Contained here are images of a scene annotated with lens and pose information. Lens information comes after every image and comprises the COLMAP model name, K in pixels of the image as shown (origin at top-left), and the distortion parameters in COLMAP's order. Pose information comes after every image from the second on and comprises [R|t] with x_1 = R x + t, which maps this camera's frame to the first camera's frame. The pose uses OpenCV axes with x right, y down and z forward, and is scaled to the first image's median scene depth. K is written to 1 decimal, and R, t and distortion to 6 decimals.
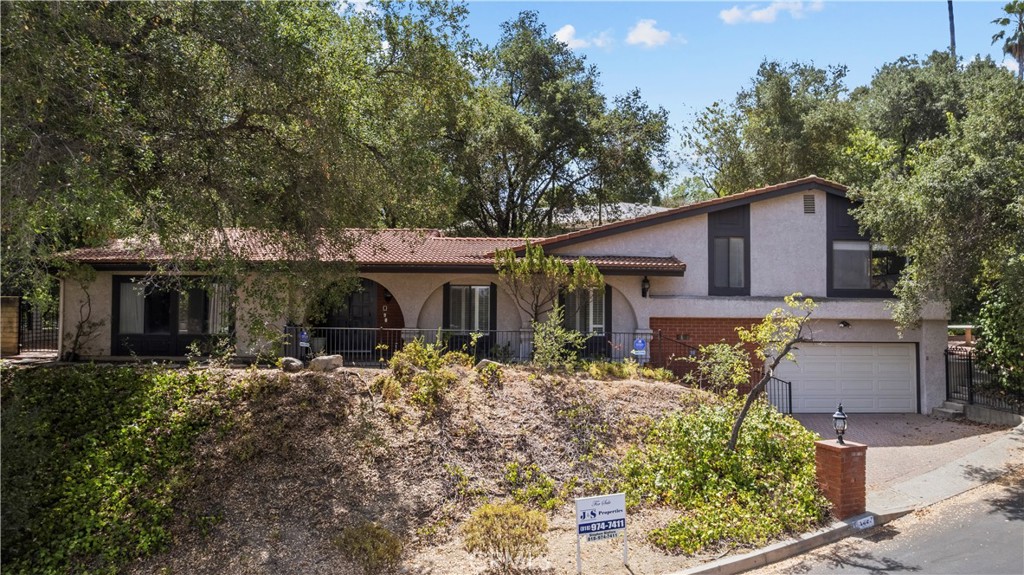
lens RADIAL K [[650.0, 0, 512.0], [0, 650.0, 287.5], [0, 0, 1]] dist [-0.077696, 0.073583]
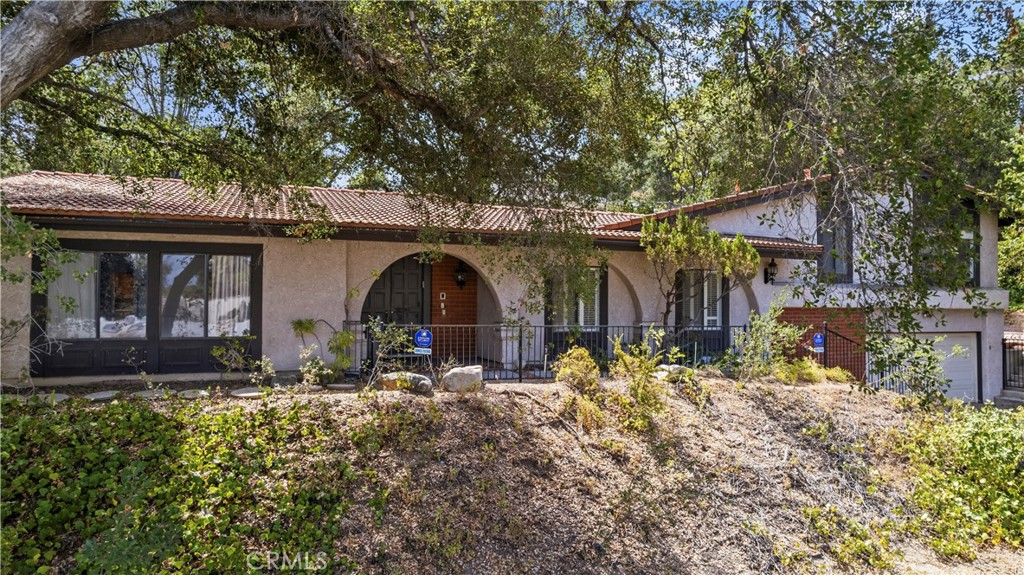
lens RADIAL K [[650.0, 0, 512.0], [0, 650.0, 287.5], [0, 0, 1]] dist [-0.077696, 0.073583]
pose [[0.944631, 0.007259, 0.328055, -0.434858], [-0.012801, 0.999809, 0.014737, 0.012602], [-0.327886, -0.018120, 0.944544, 0.339287]]
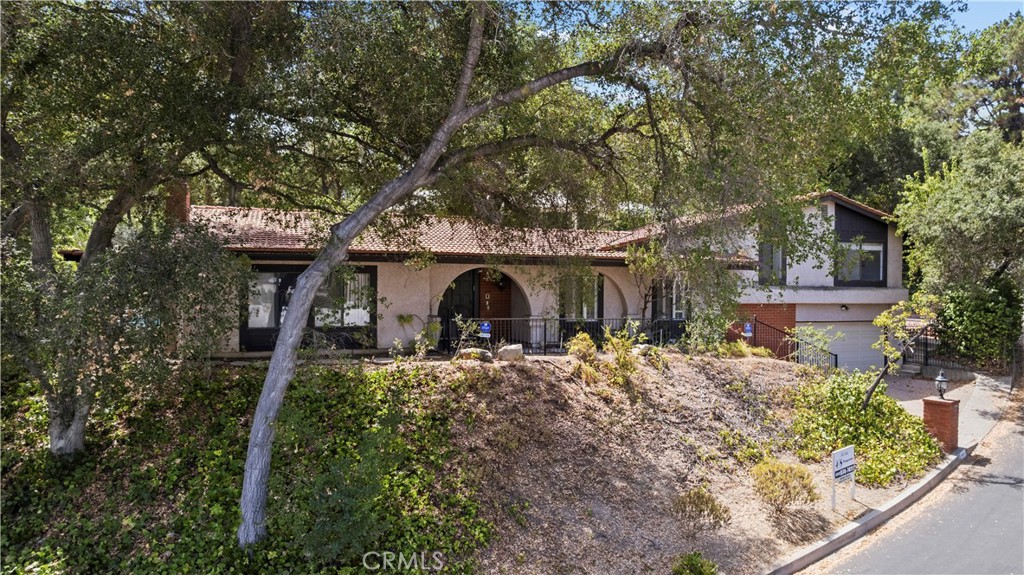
lens RADIAL K [[650.0, 0, 512.0], [0, 650.0, 287.5], [0, 0, 1]] dist [-0.077696, 0.073583]
pose [[0.946713, -0.000931, 0.322076, -0.592163], [-0.013225, 0.999040, 0.041761, -0.031162], [-0.321805, -0.043795, 0.945792, 0.004617]]
